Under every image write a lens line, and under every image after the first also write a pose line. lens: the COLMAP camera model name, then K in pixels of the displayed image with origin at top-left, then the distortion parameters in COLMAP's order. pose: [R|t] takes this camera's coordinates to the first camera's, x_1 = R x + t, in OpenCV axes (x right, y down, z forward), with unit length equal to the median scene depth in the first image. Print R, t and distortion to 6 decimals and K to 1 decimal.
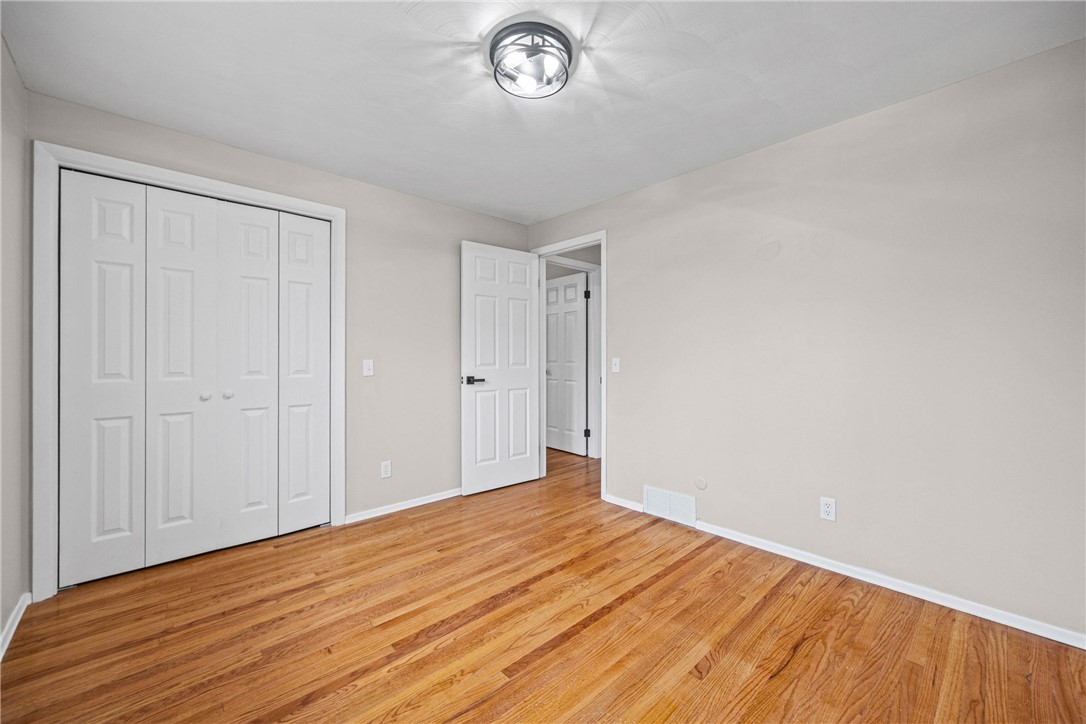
lens RADIAL K [[424.4, 0, 543.9], [0, 424.4, 359.8], [0, 0, 1]] dist [-0.000778, -0.000008]
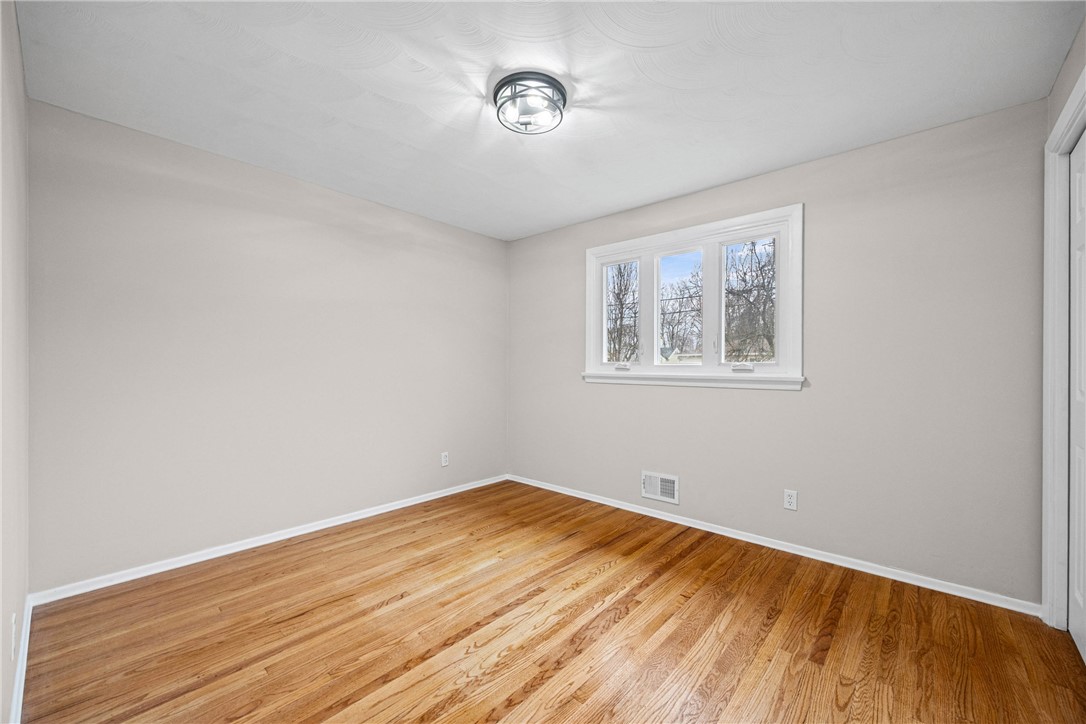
lens RADIAL K [[424.4, 0, 543.9], [0, 424.4, 359.8], [0, 0, 1]] dist [-0.000778, -0.000008]
pose [[-0.995747, -0.003922, -0.092049, 0.032673], [-0.003039, 0.999948, -0.009723, -0.011785], [0.092082, -0.009402, -0.995707, 2.005168]]
